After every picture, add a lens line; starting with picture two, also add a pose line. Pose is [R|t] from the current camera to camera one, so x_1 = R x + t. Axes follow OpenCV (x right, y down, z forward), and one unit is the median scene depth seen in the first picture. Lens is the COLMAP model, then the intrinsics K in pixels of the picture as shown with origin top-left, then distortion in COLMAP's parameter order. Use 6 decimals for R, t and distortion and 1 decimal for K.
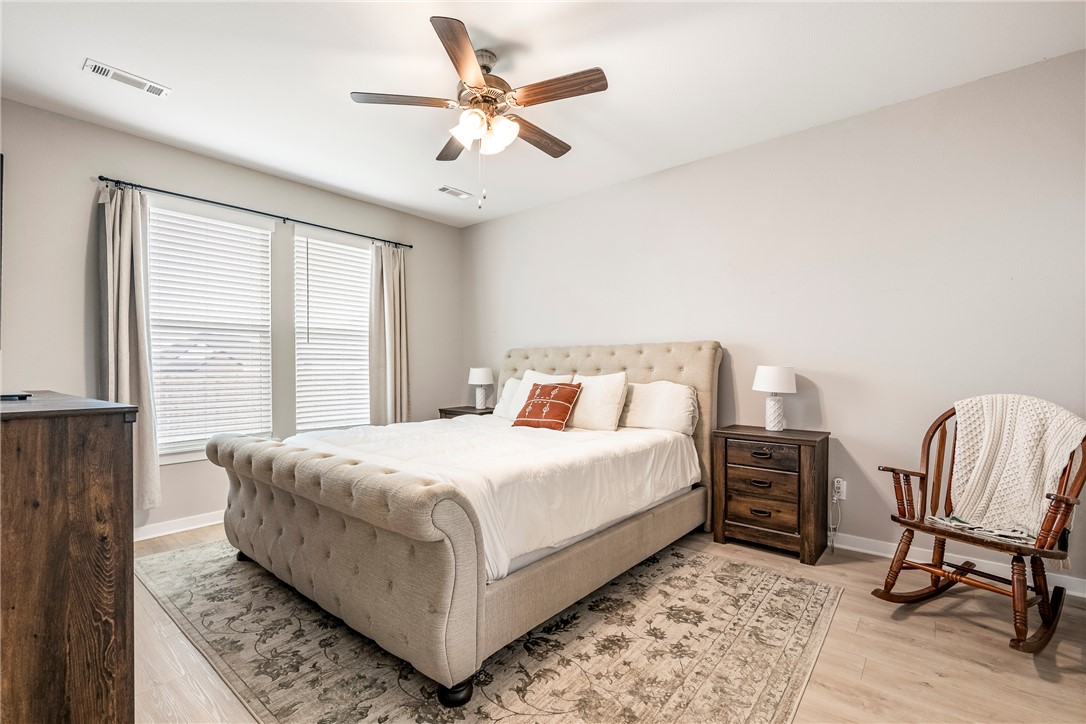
lens RADIAL K [[496.3, 0, 534.1], [0, 496.3, 365.6], [0, 0, 1]] dist [-0.005956, -0.000345]
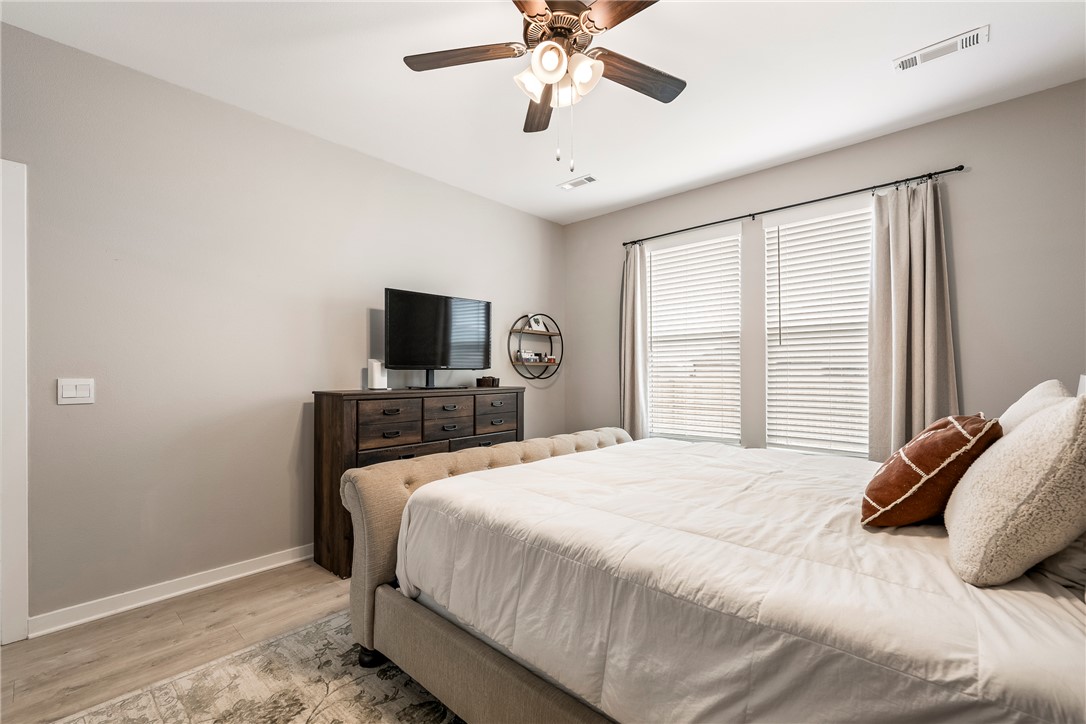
lens RADIAL K [[463.3, 0, 533.9], [0, 463.3, 370.8], [0, 0, 1]] dist [0.002825, 0.000069]
pose [[-0.055878, -0.002760, -0.998434, 0.399116], [0.008241, 0.999961, -0.003225, -0.002100], [0.998404, -0.008408, -0.055853, 0.630594]]
